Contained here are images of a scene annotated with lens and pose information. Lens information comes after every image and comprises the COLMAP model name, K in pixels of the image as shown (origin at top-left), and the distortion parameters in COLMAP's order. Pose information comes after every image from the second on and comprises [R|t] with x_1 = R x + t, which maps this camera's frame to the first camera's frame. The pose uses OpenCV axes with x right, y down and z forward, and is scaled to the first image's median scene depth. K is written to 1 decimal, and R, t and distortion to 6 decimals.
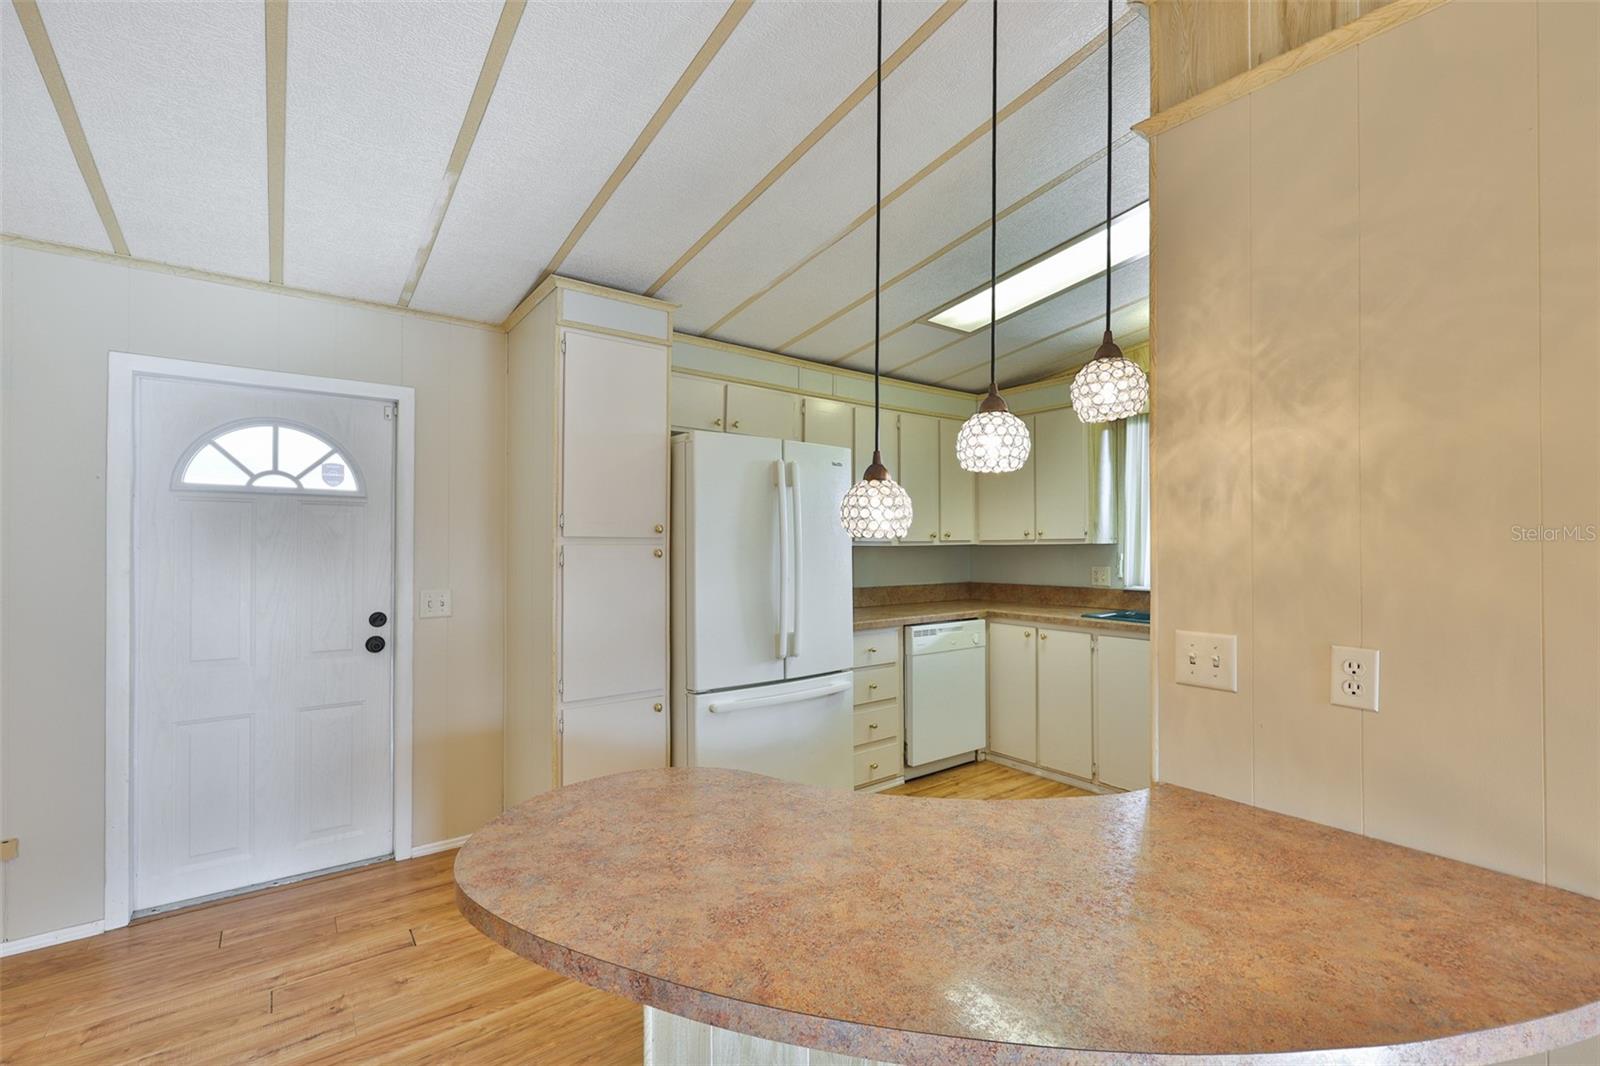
lens RADIAL K [[676.2, 0, 804.6], [0, 676.2, 537.8], [0, 0, 1]] dist [-0.008821, 0.002024]
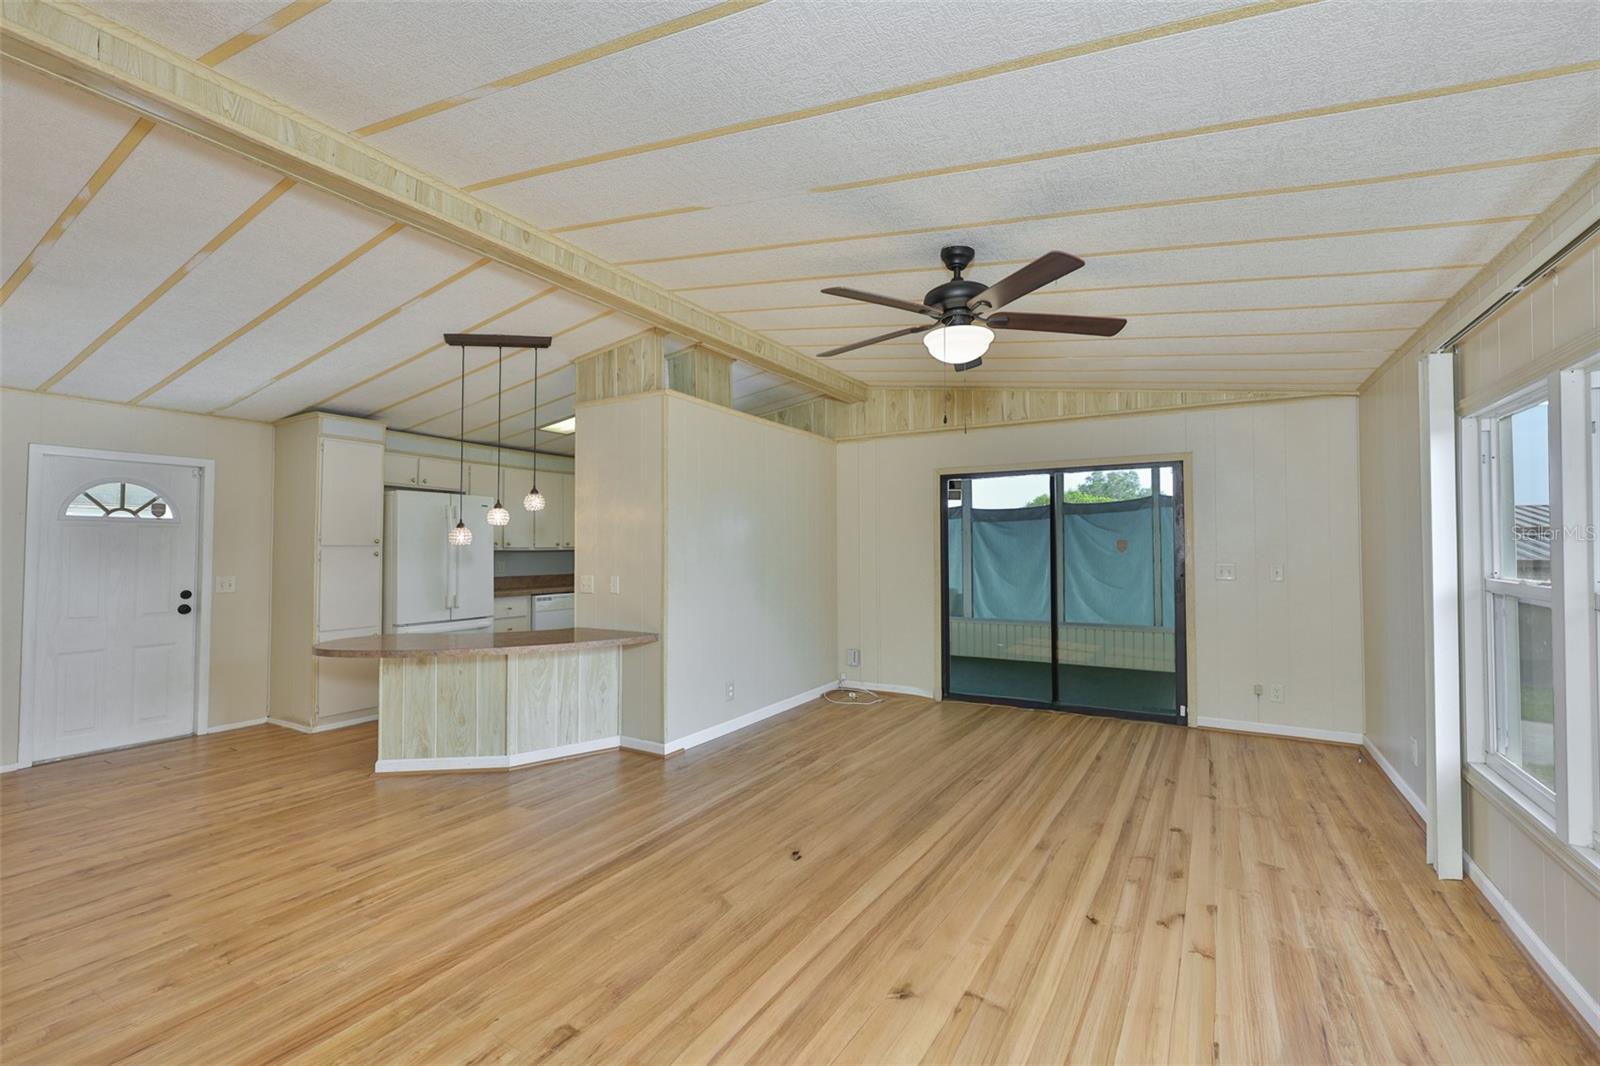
lens RADIAL K [[676.2, 0, 797.7], [0, 676.2, 529.2], [0, 0, 1]] dist [-0.008821, 0.002024]
pose [[0.928256, 0.004248, 0.371917, 0.177051], [0.005739, 0.999652, -0.025740, 0.008632], [-0.371897, 0.026027, 0.927909, -1.200663]]
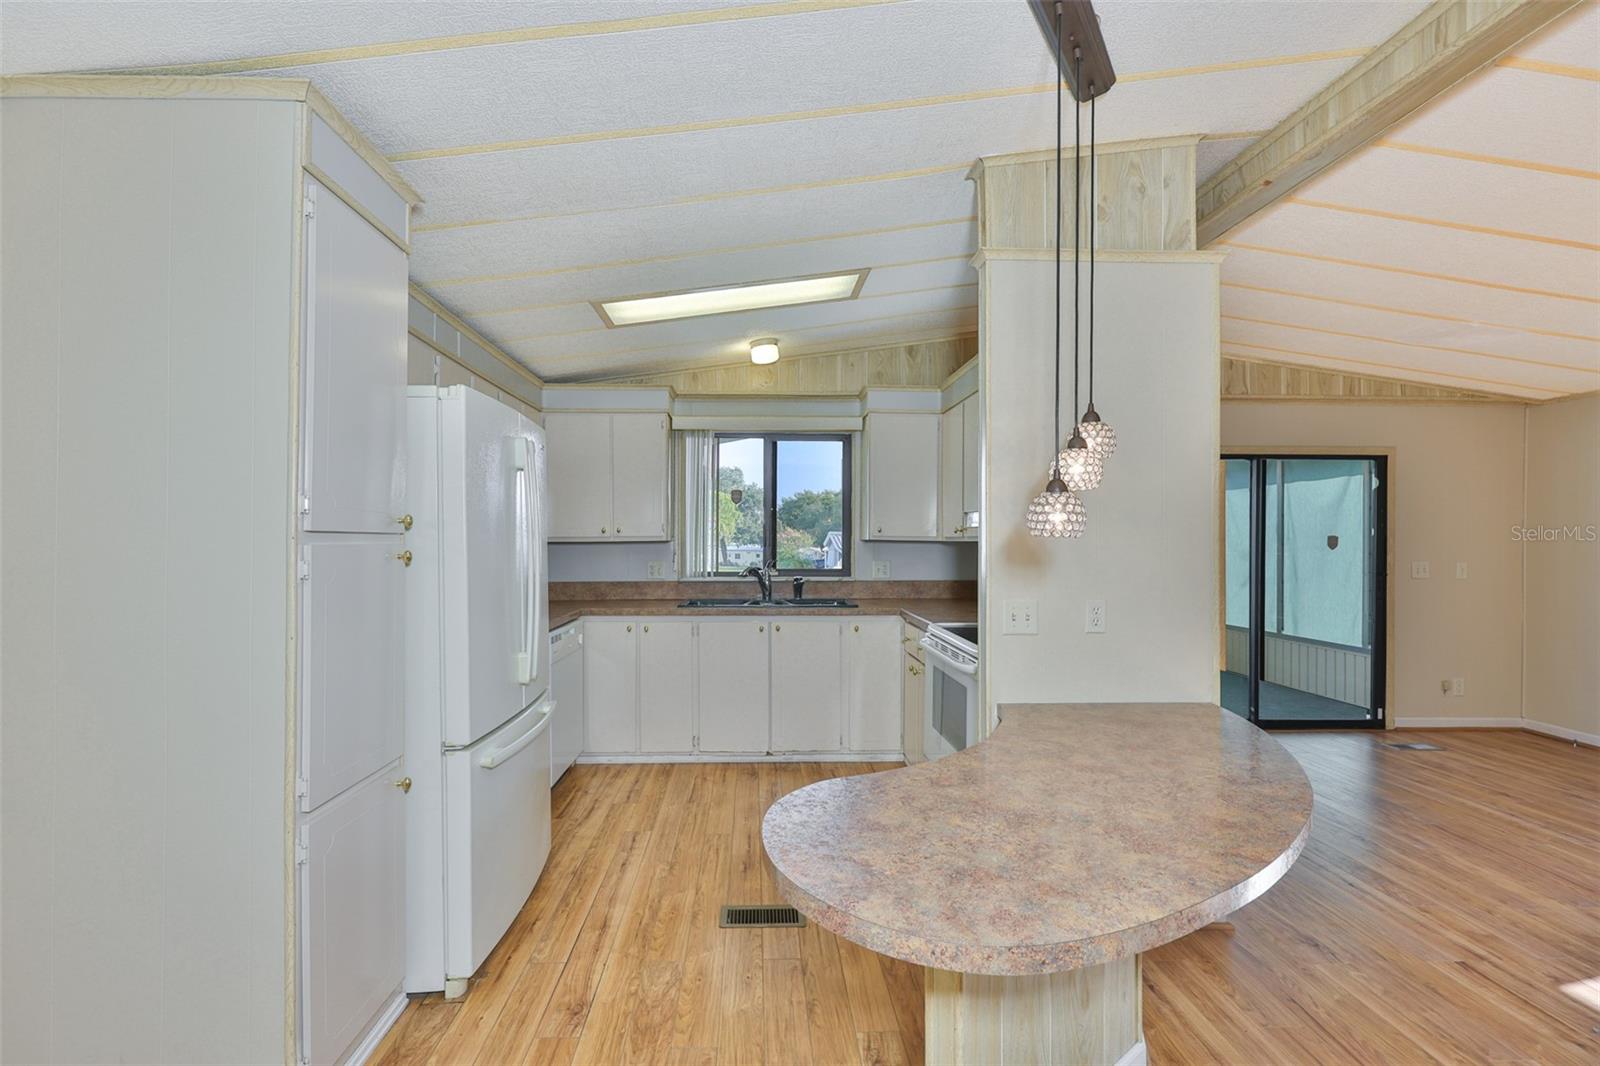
lens RADIAL K [[676.2, 0, 787.6], [0, 676.2, 537.9], [0, 0, 1]] dist [-0.008821, 0.002024]
pose [[0.601762, 0.001390, 0.798674, -0.525753], [-0.005236, 0.999984, 0.002205, 0.000689], [-0.798658, -0.005509, 0.601760, 0.278394]]
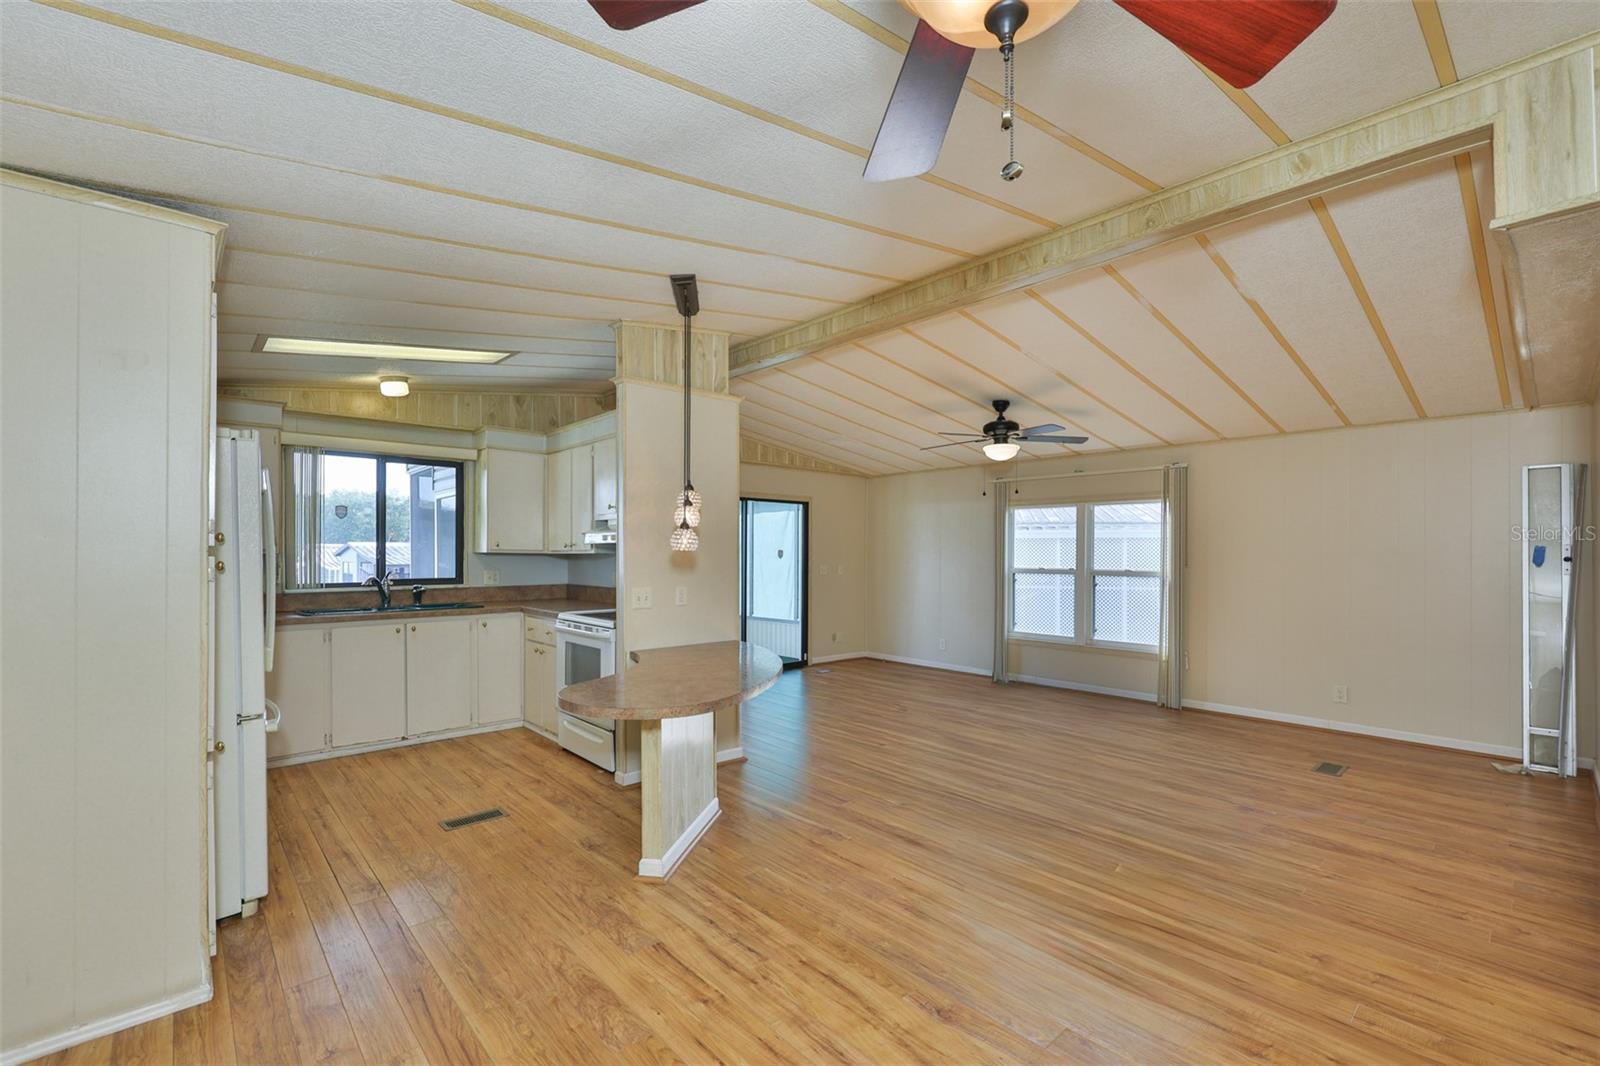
lens RADIAL K [[698.4, 0, 797.5], [0, 698.4, 546.4], [0, 0, 1]] dist [-0.004518, 0.001414]
pose [[-0.063092, 0.008622, 0.997970, -1.146488], [-0.005816, 0.999943, -0.009007, 0.002426], [-0.997991, -0.006373, -0.063038, 0.320572]]
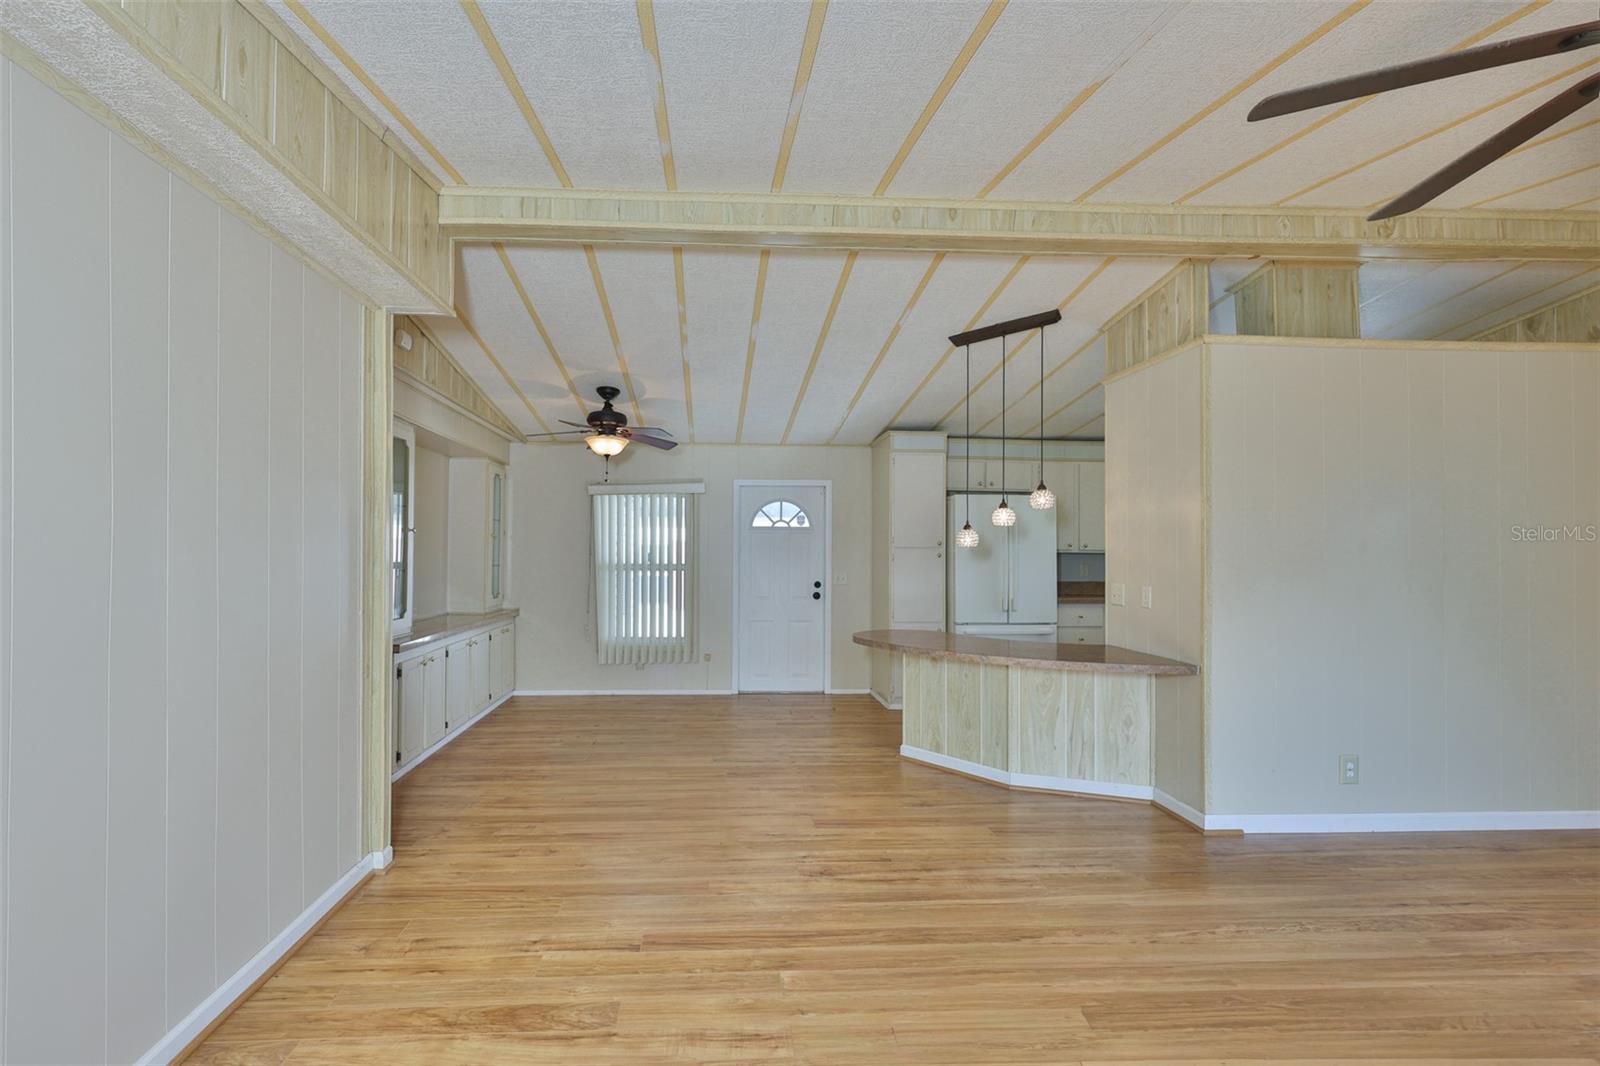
lens RADIAL K [[698.4, 0, 739.9], [0, 698.4, 542.5], [0, 0, 1]] dist [-0.004518, 0.001414]
pose [[0.815235, -0.006431, -0.579094, 0.513506], [-0.000357, 0.999933, -0.011607, 0.009241], [0.579130, 0.009669, 0.815178, -1.070744]]
